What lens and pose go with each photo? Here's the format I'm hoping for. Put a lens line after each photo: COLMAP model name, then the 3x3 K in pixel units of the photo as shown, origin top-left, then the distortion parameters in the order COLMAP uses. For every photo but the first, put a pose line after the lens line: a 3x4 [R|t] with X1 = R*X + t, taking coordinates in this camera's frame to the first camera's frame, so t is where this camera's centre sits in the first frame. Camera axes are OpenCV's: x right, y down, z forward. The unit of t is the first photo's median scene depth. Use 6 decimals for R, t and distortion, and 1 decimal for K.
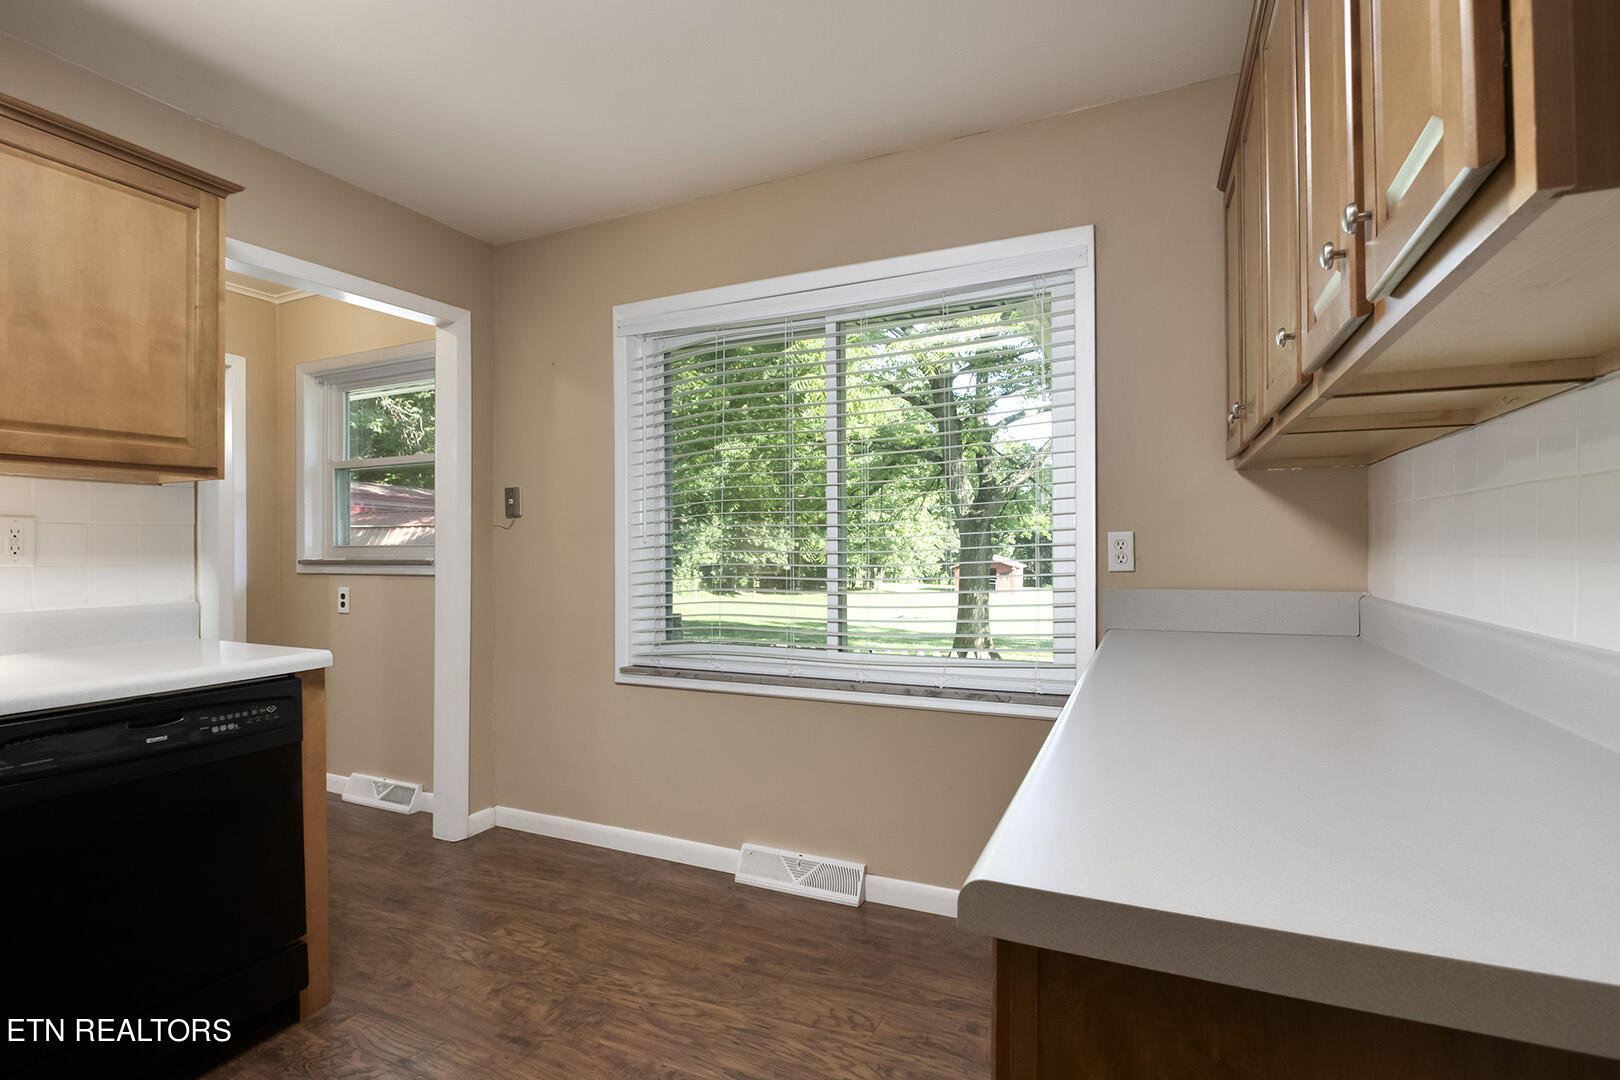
lens RADIAL K [[756.8, 0, 810.6], [0, 756.8, 551.8], [0, 0, 1]] dist [-0.019535, 0.001339]
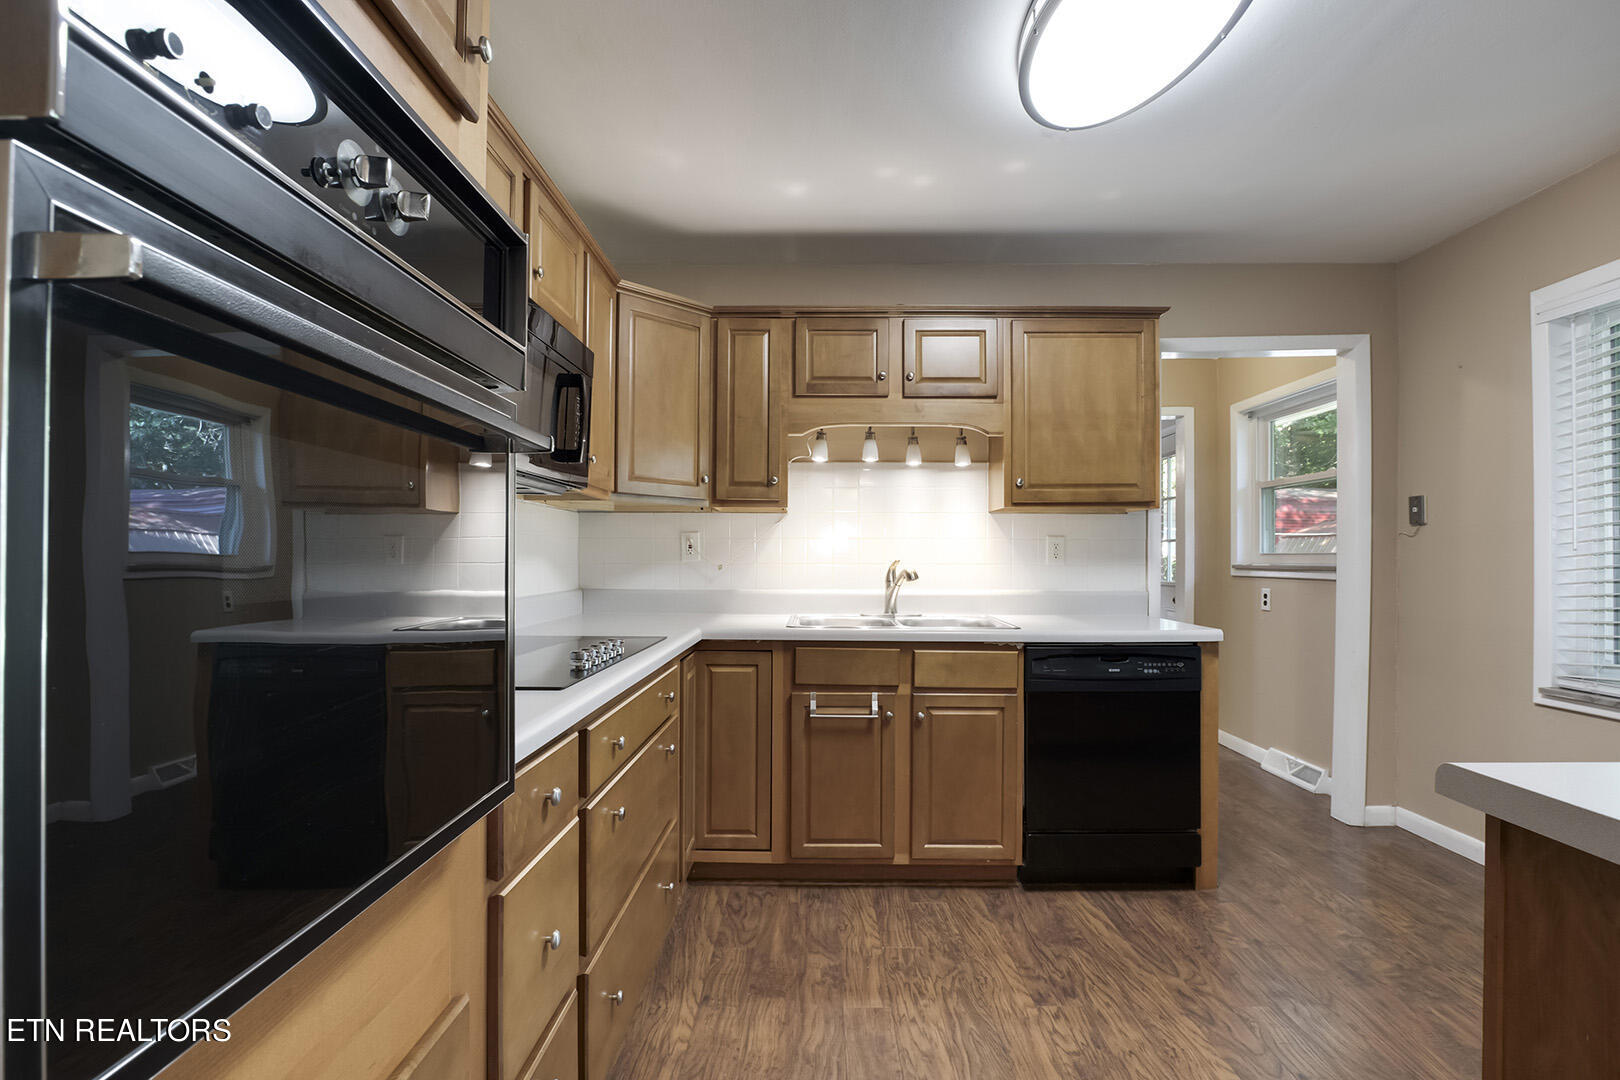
lens RADIAL K [[756.8, 0, 810.6], [0, 756.8, 551.8], [0, 0, 1]] dist [-0.019535, 0.001339]
pose [[0.402964, -0.001631, -0.915214, 0.230404], [-0.008250, 0.999951, -0.005414, 0.002469], [0.915179, 0.009733, 0.402931, -0.176371]]
